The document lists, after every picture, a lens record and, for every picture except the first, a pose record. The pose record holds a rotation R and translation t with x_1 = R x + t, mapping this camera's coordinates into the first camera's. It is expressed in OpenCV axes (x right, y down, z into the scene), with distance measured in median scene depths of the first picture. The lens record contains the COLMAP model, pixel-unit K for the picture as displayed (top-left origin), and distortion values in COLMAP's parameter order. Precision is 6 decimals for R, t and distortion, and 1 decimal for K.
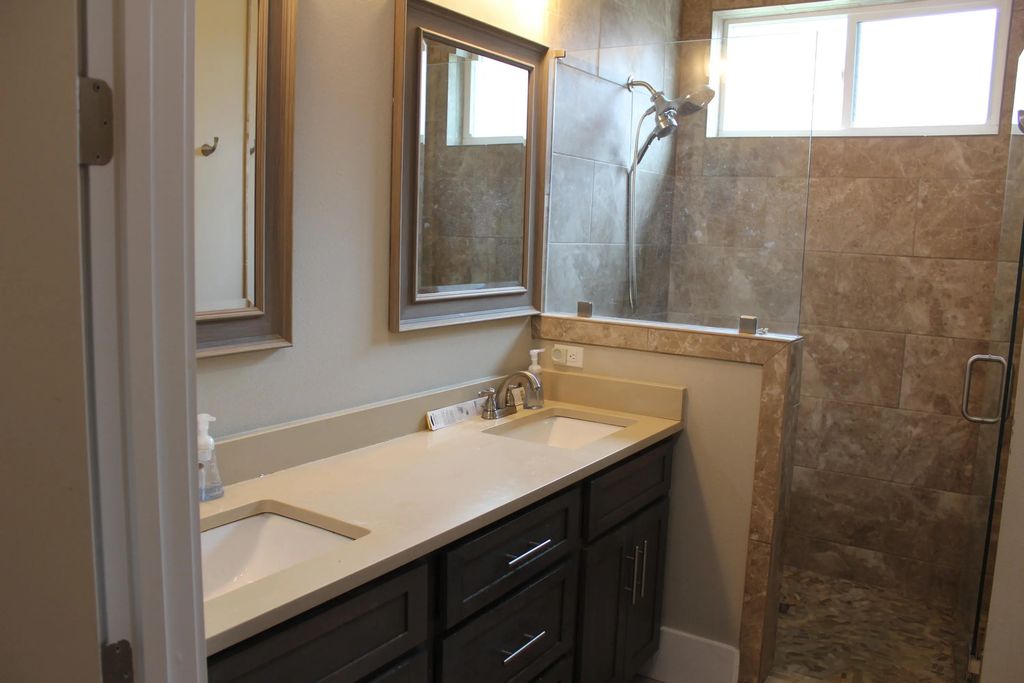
lens RADIAL K [[854.8, 0, 509.8], [0, 854.8, 342.1], [0, 0, 1]] dist [-0.149627, 0.129412]
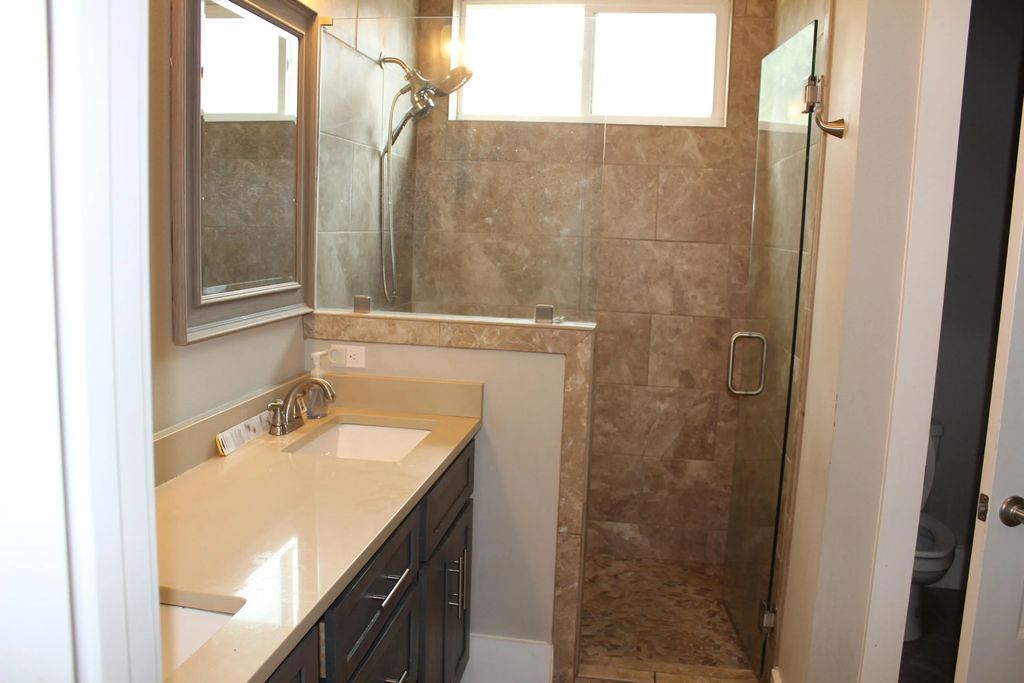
lens RADIAL K [[854.8, 0, 512.6], [0, 854.8, 341.0], [0, 0, 1]] dist [-0.149627, 0.129412]
pose [[0.914697, -0.055740, 0.400277, -0.119983], [0.049043, 0.998433, 0.026964, -0.014537], [-0.401153, -0.005033, 0.915997, 0.092112]]
